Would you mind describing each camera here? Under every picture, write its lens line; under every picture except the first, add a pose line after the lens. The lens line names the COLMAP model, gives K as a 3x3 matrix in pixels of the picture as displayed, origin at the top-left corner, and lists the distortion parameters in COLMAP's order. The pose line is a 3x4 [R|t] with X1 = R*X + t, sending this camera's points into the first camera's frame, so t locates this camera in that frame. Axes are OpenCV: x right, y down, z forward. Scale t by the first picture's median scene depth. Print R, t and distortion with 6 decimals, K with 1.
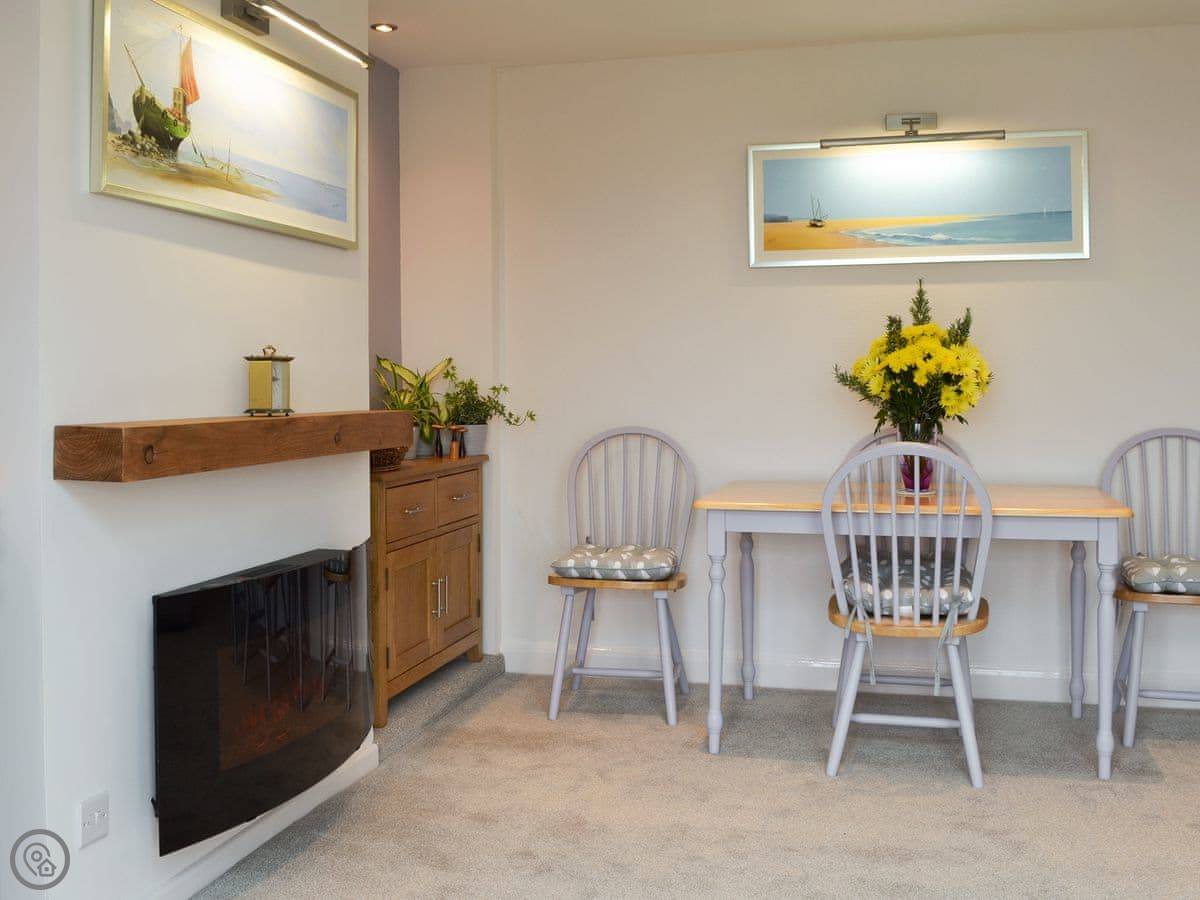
lens RADIAL K [[1132.1, 0, 600.0], [0, 1132.1, 450.0], [0, 0, 1]] dist [-0.208897, -0.000835]
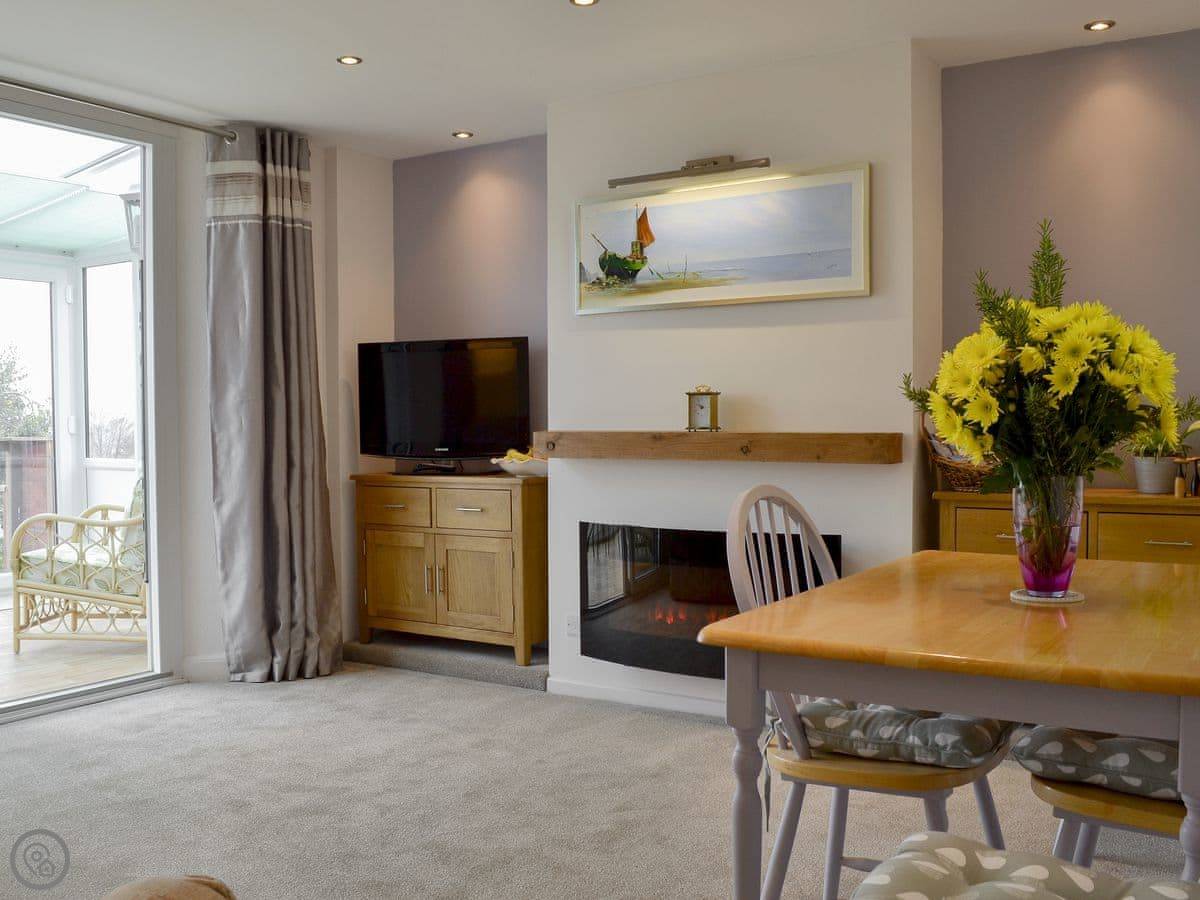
lens RADIAL K [[1132.1, 0, 600.0], [0, 1132.1, 450.0], [0, 0, 1]] dist [-0.208897, -0.000835]
pose [[-0.298141, 0.030652, -0.954030, 1.372783], [-0.045398, 0.997898, 0.046249, -0.078577], [0.953442, 0.057099, -0.296123, 1.490498]]
